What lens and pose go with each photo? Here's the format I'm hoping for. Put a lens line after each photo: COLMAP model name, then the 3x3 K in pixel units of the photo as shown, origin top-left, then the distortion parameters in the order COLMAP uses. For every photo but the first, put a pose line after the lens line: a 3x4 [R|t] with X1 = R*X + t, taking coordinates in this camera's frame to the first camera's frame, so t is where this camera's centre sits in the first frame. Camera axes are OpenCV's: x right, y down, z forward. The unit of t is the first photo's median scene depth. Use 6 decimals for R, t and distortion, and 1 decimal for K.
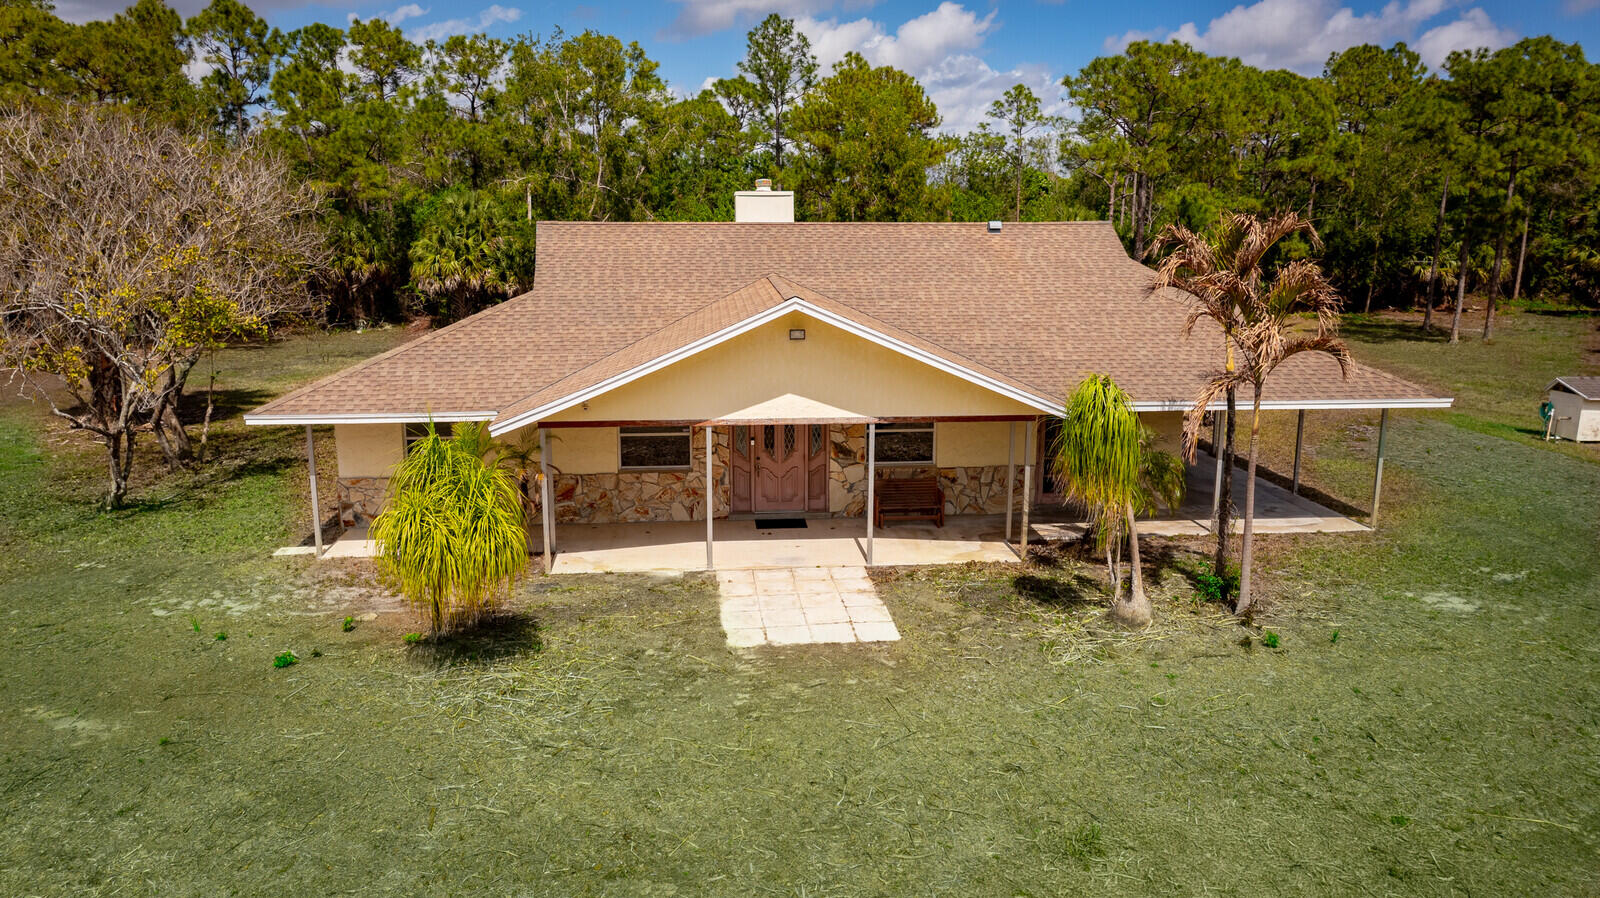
lens RADIAL K [[1116.1, 0, 802.1], [0, 1116.1, 450.4], [0, 0, 1]] dist [-0.009365, 0.000780]
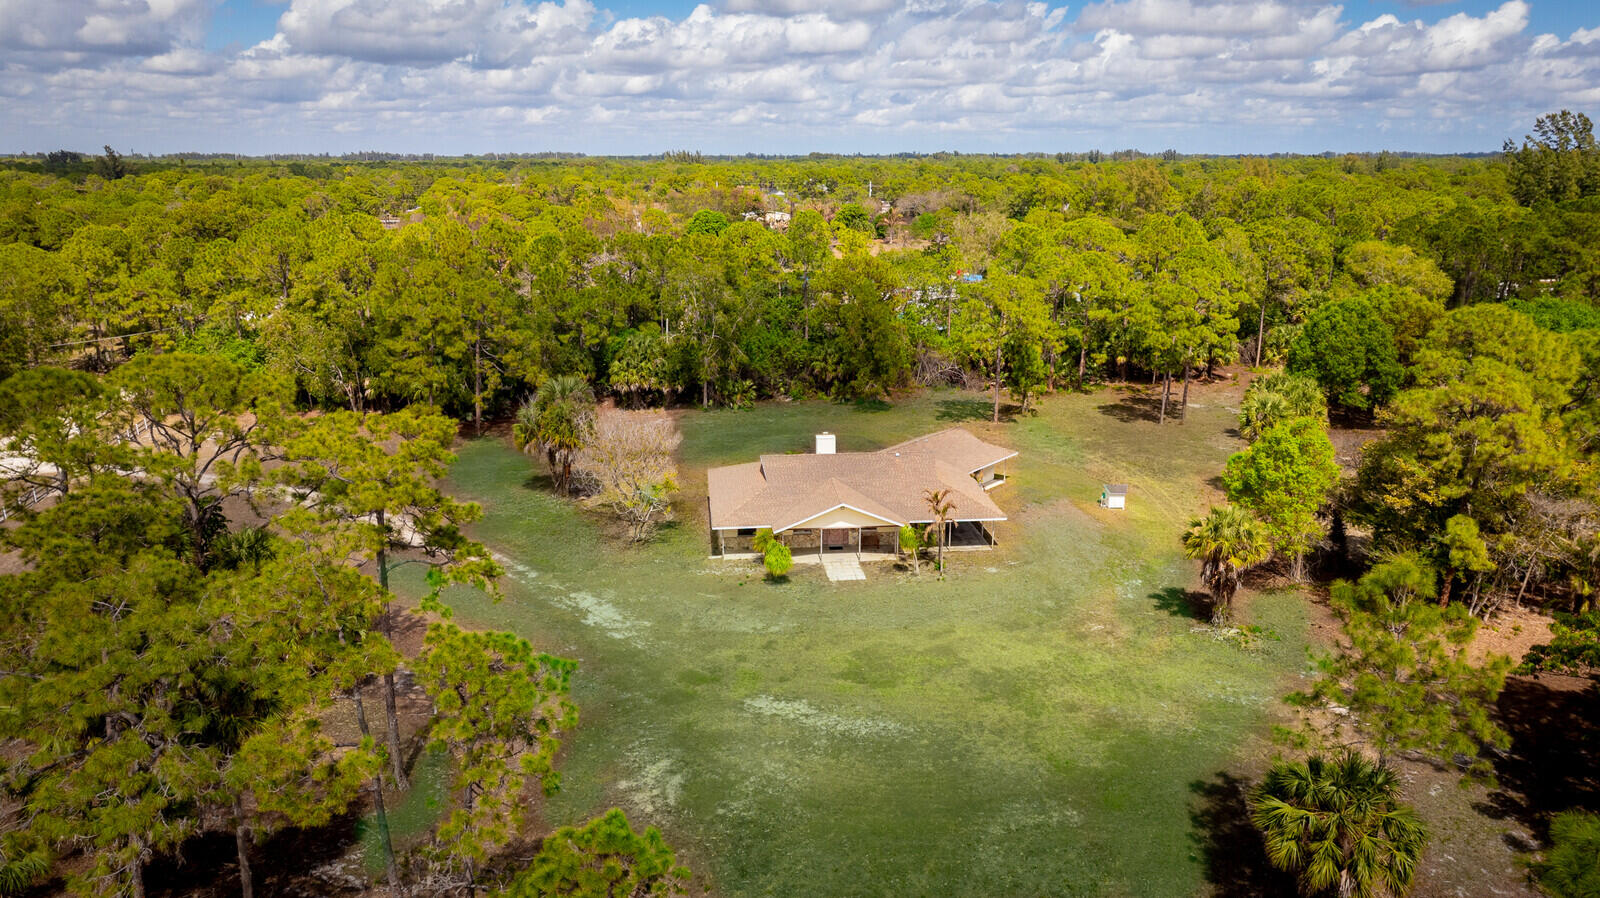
lens RADIAL K [[1116.1, 0, 797.9], [0, 1116.1, 449.4], [0, 0, 1]] dist [-0.009365, 0.000780]
pose [[0.999967, -0.006308, 0.005136, -0.167063], [0.005999, 0.998285, 0.058230, -0.493009], [-0.005494, -0.058198, 0.998290, -2.773633]]
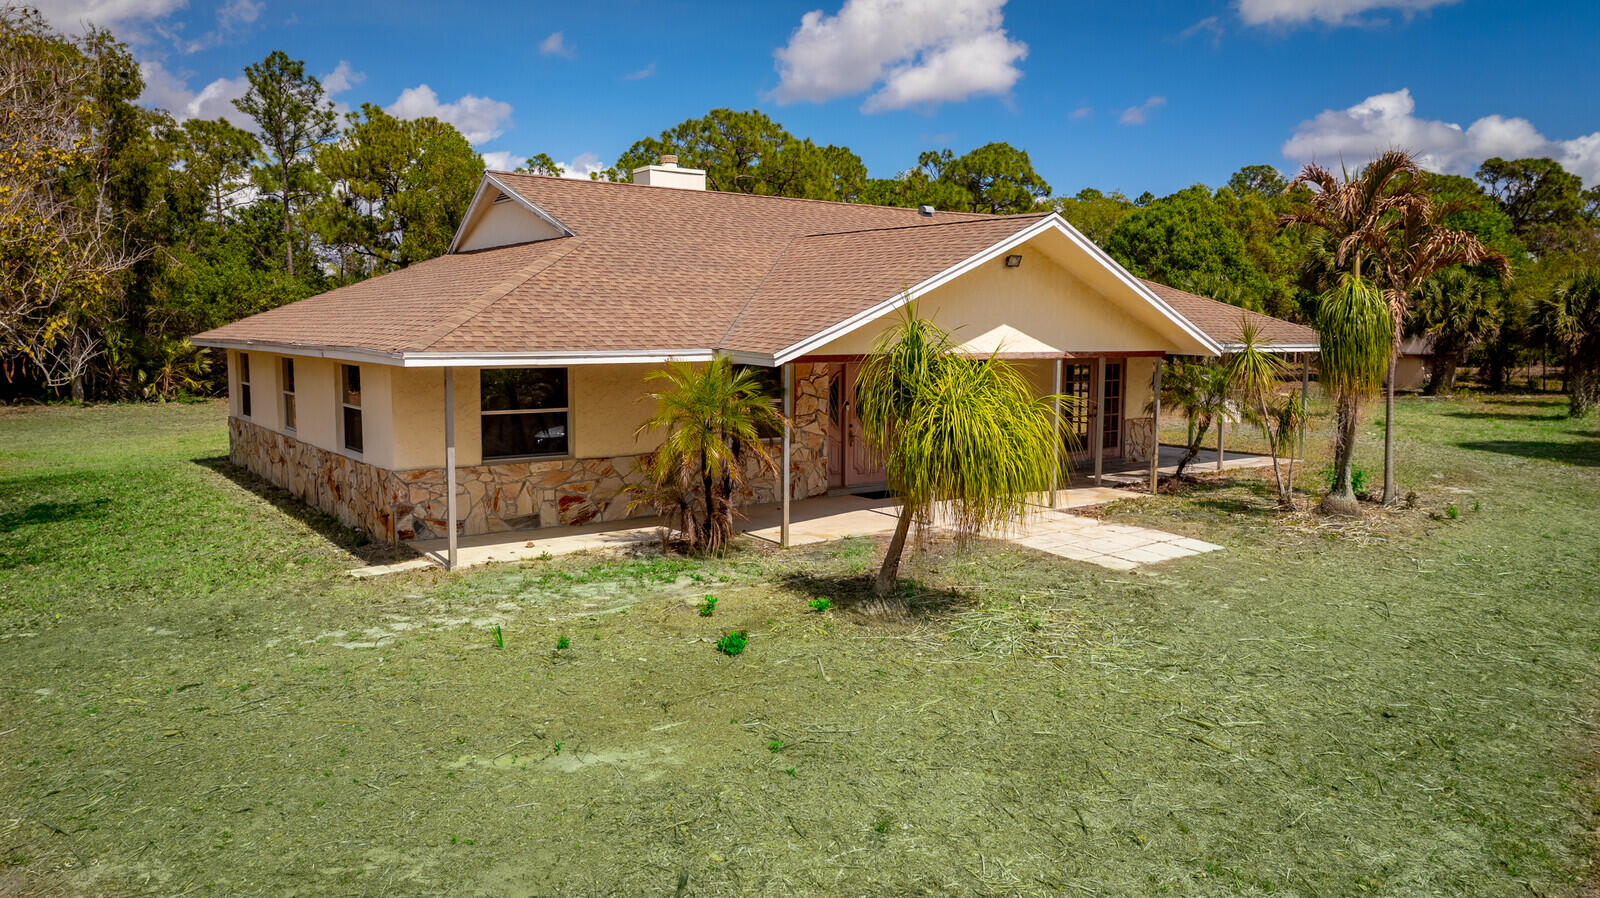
lens RADIAL K [[1116.1, 0, 799.4], [0, 1116.1, 447.2], [0, 0, 1]] dist [-0.009365, 0.000780]
pose [[0.858887, -0.052948, 0.509421, -0.555140], [0.099589, 0.992923, -0.064705, 0.081686], [-0.502390, 0.106307, 0.858081, 0.255772]]
